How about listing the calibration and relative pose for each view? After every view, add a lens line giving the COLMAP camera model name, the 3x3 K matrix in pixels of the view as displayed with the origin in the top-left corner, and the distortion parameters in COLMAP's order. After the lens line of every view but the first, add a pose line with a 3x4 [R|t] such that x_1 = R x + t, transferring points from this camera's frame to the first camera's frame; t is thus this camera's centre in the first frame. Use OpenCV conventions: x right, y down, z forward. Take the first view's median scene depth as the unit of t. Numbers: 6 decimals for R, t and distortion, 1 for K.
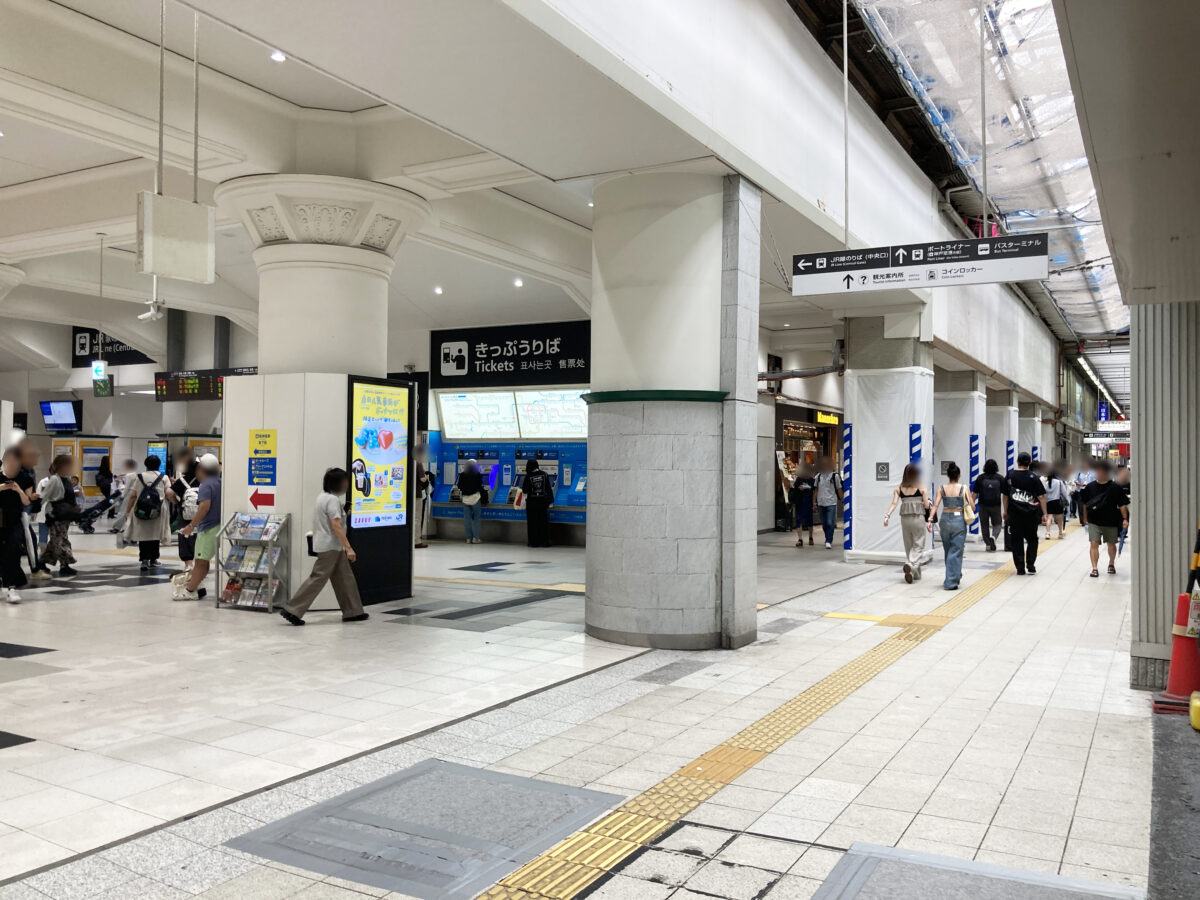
lens RADIAL K [[1010.4, 0, 596.3], [0, 1010.4, 447.1], [0, 0, 1]] dist [0.086294, -0.001751]
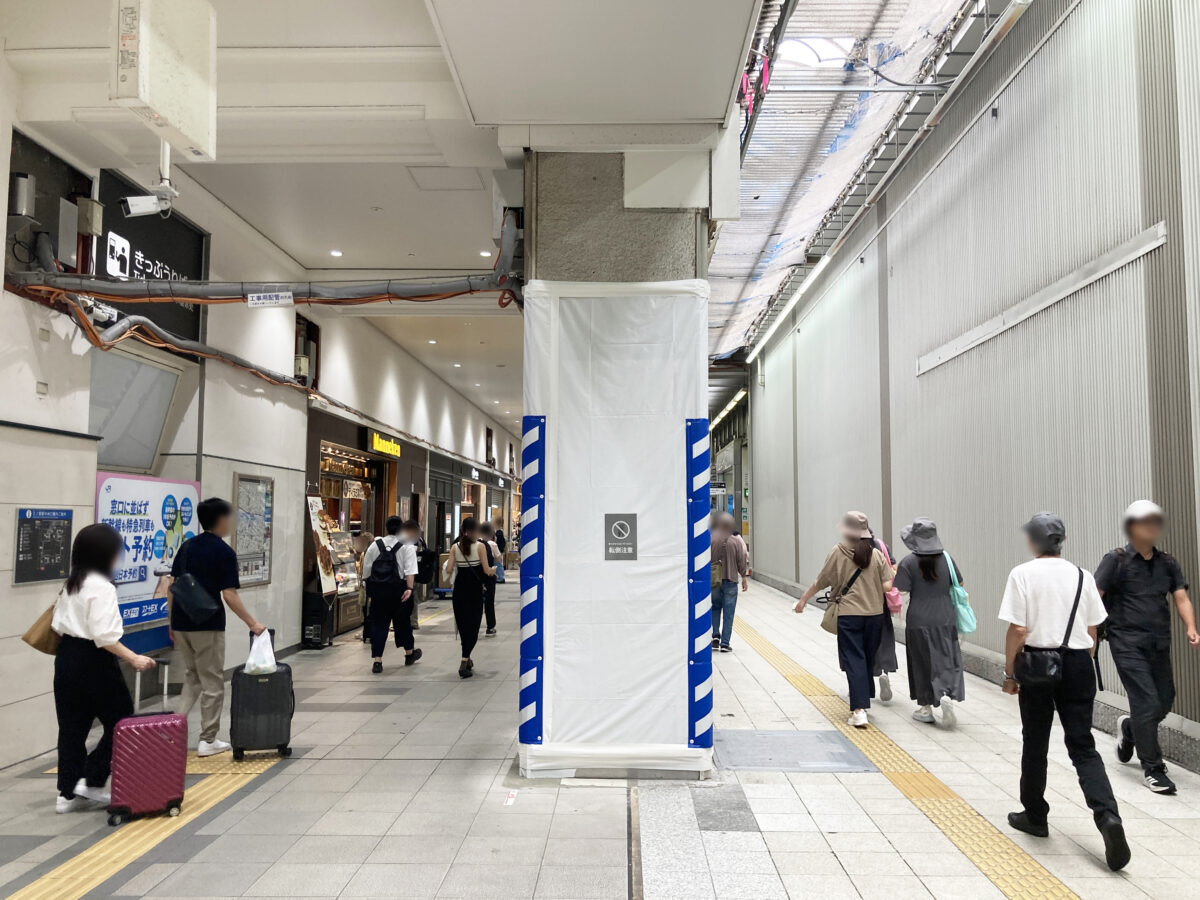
lens RADIAL K [[1010.4, 0, 594.9], [0, 1010.4, 437.6], [0, 0, 1]] dist [0.086294, -0.001751]
pose [[0.884175, 0.033569, 0.465948, 0.060399], [-0.003232, 0.997831, -0.065755, 0.007662], [-0.467145, 0.056633, 0.882365, 0.453163]]
